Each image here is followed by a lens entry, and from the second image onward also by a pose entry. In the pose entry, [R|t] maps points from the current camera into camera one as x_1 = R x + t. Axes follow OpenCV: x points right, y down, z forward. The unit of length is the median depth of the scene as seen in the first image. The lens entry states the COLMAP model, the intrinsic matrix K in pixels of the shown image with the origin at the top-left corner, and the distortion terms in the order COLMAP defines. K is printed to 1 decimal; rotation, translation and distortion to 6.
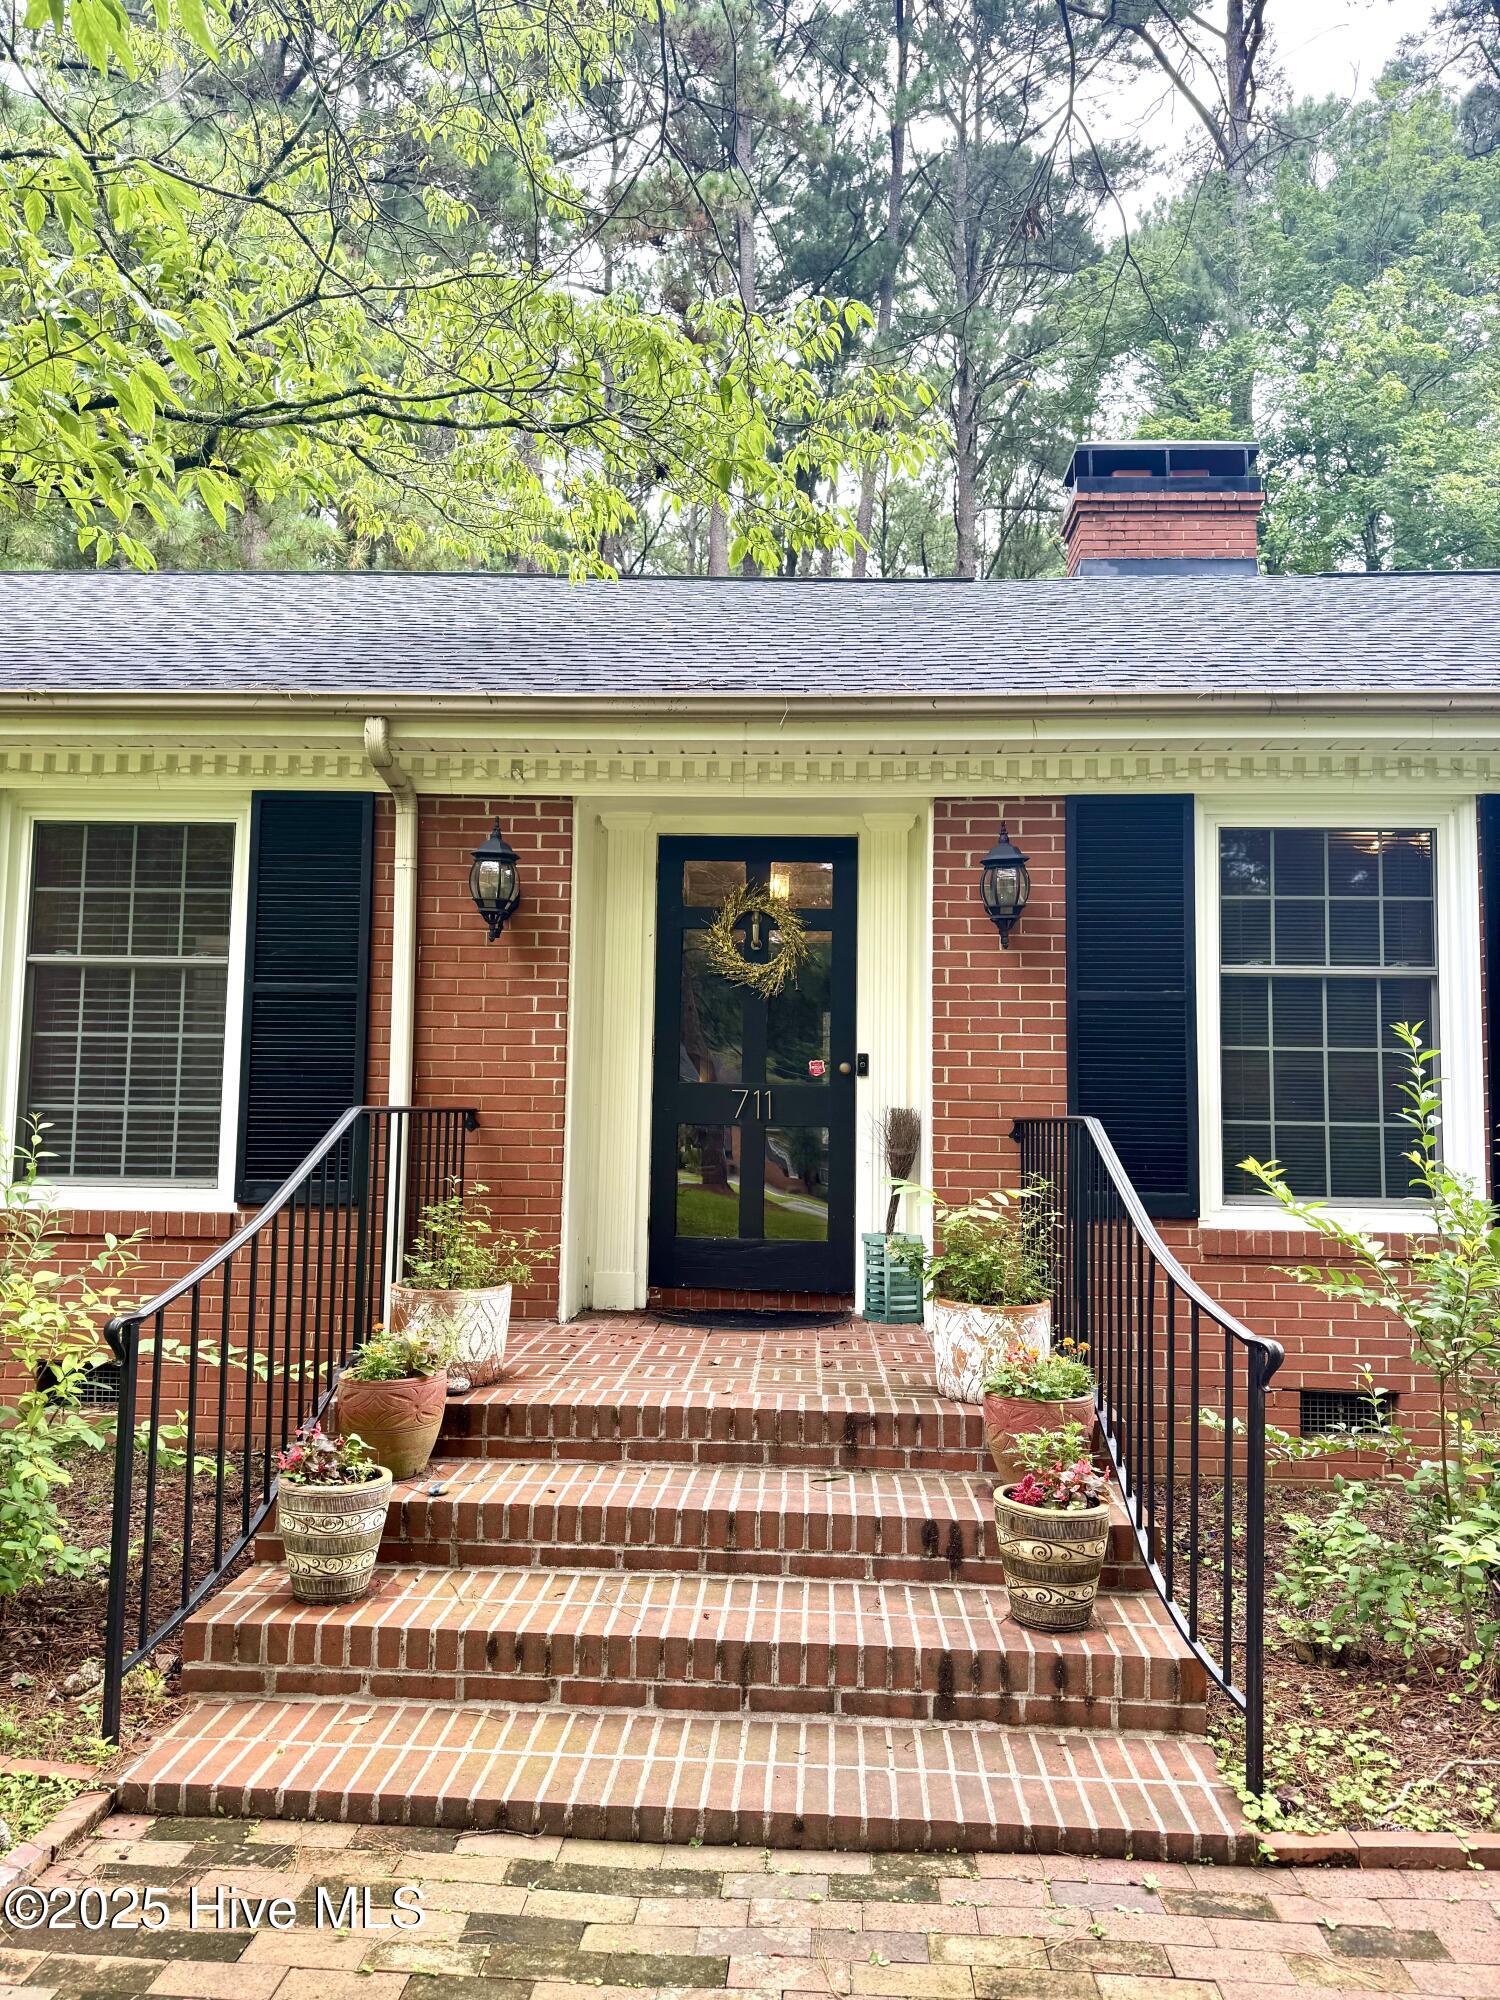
lens RADIAL K [[1384.4, 0, 750.0], [0, 1384.4, 1000.0], [0, 0, 1]] dist [0.112197, -0.143018]
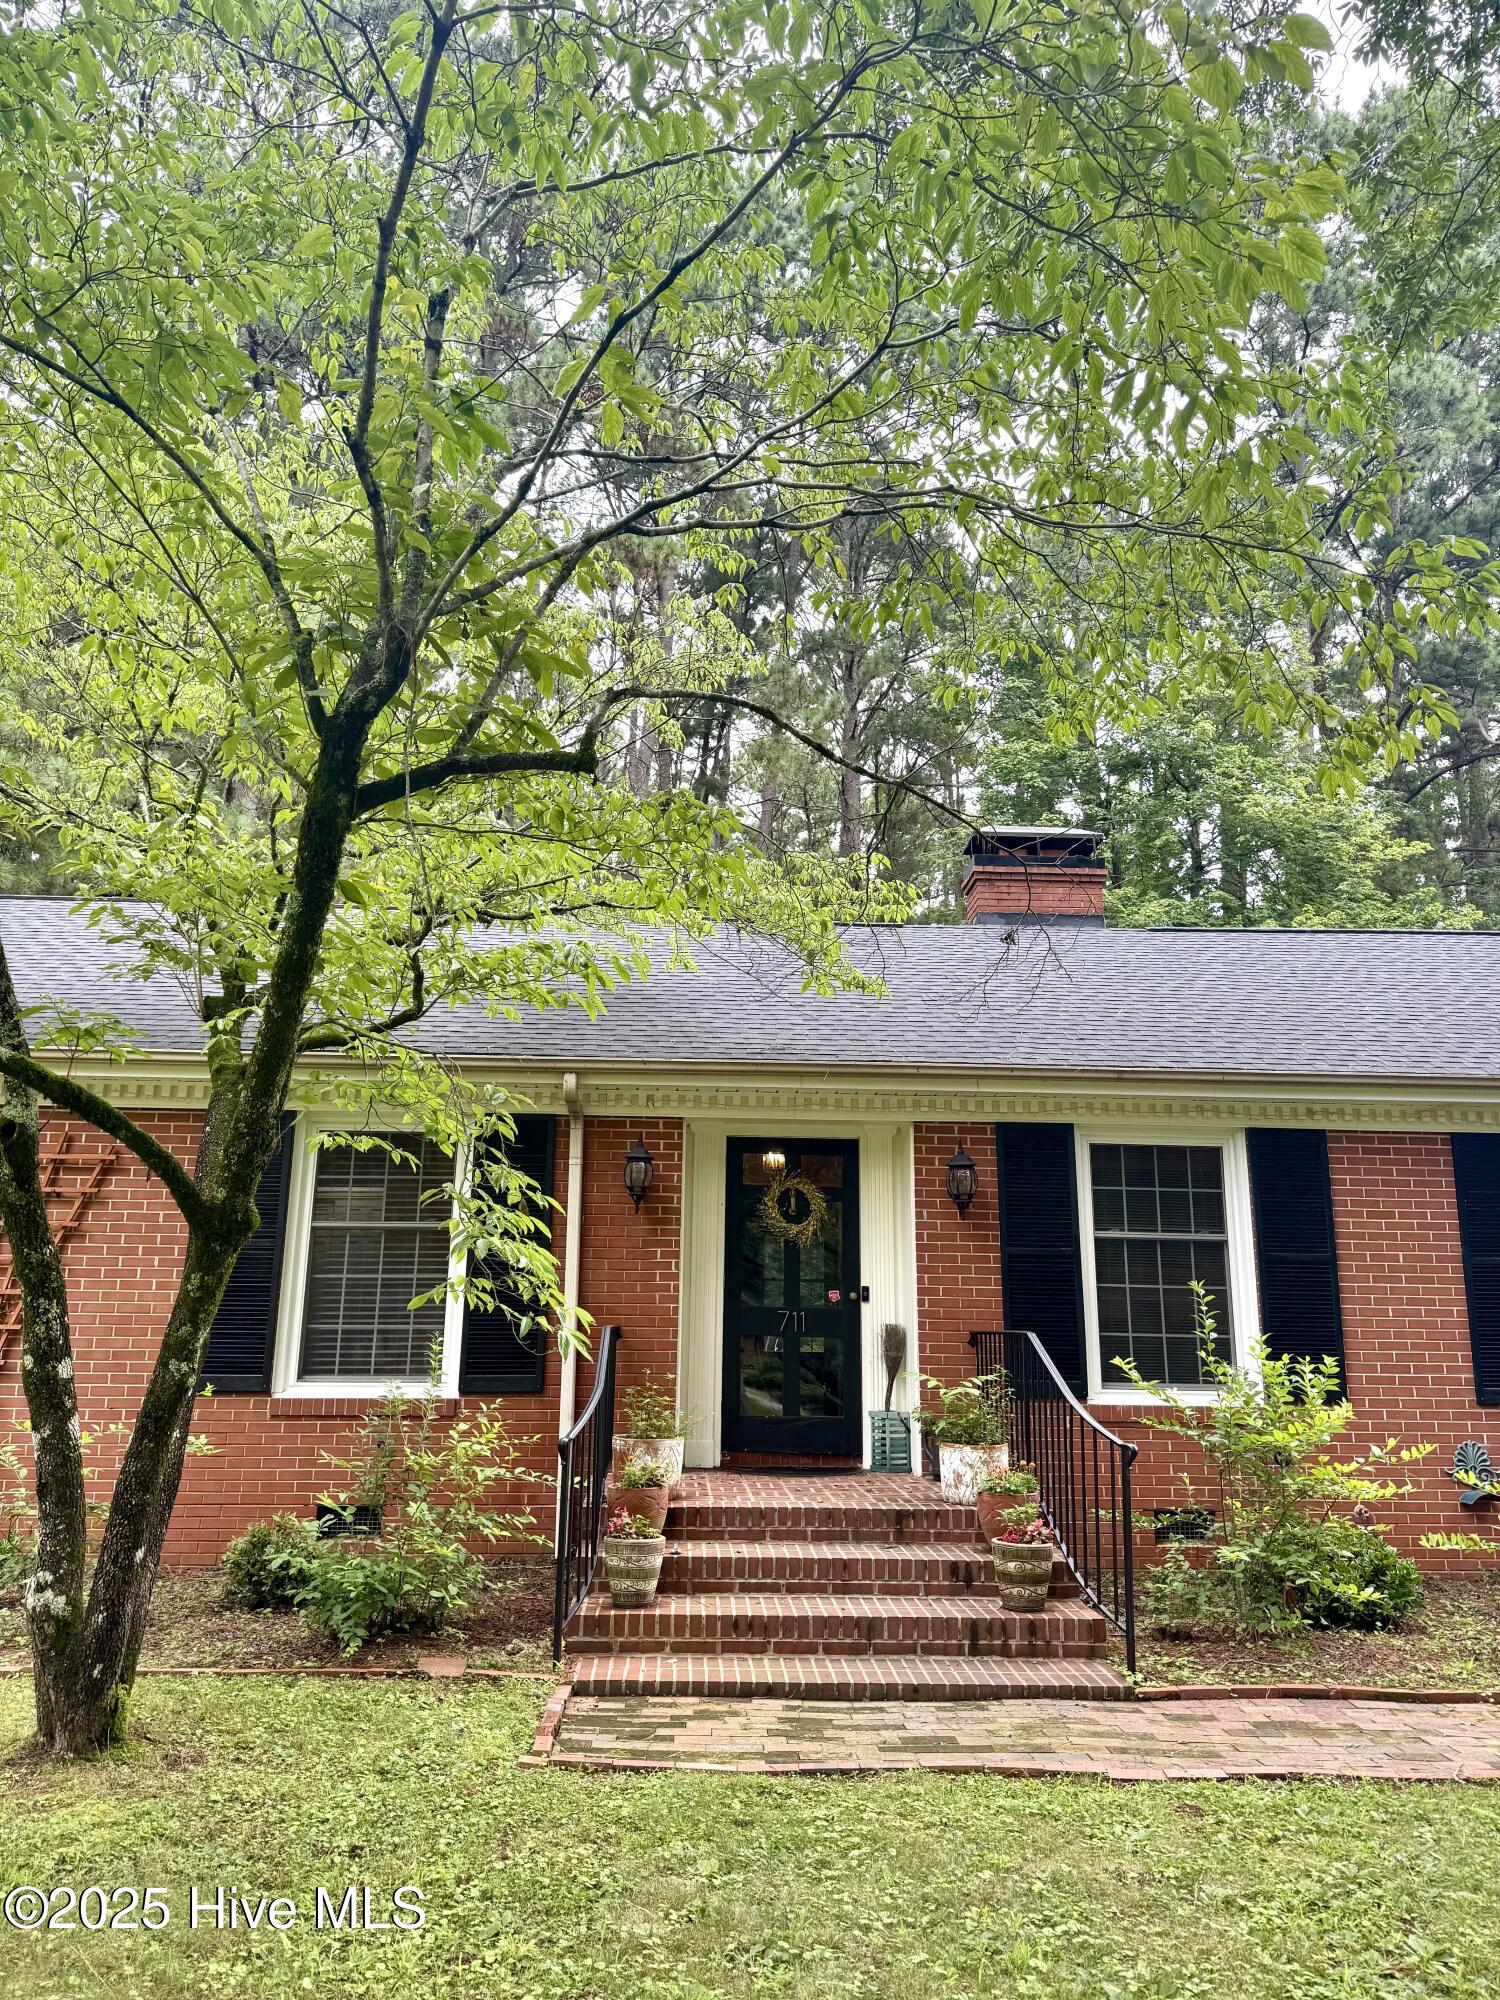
lens RADIAL K [[1397.8, 0, 750.0], [0, 1397.8, 1000.0], [0, 0, 1]] dist [0.168566, -0.287962]
pose [[0.995417, 0.017309, 0.094048, -0.213723], [-0.003613, 0.989586, -0.143894, -0.053871], [-0.095559, 0.142895, 0.985114, -0.596116]]
